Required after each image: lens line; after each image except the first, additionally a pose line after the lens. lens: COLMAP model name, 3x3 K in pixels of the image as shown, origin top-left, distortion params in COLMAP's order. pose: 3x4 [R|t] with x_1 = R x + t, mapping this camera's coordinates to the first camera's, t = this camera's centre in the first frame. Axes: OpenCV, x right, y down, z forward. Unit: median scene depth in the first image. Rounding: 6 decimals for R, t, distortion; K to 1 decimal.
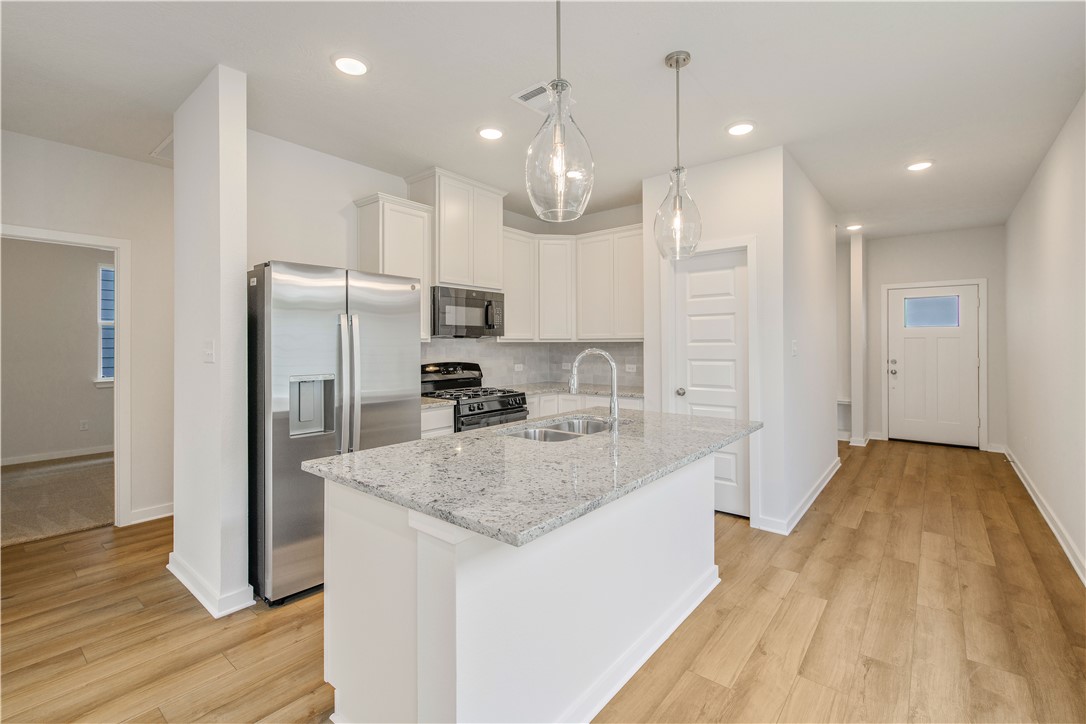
lens RADIAL K [[475.3, 0, 547.0], [0, 475.3, 340.3], [0, 0, 1]] dist [0.000049, -0.000020]
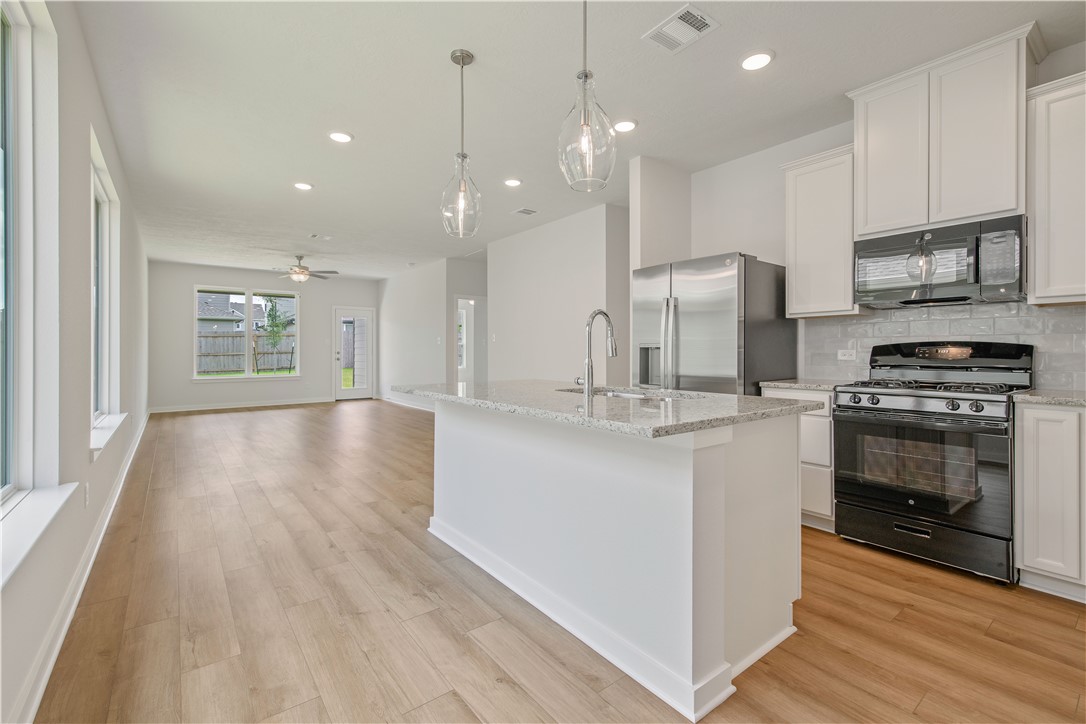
lens RADIAL K [[476.1, 0, 544.1], [0, 476.1, 351.6], [0, 0, 1]] dist [-0.000512, -0.000085]
pose [[-0.223407, 0.006206, -0.974705, 0.681661], [0.004127, 0.999977, 0.005421, 0.063495], [0.974716, -0.002811, -0.223428, 0.708300]]
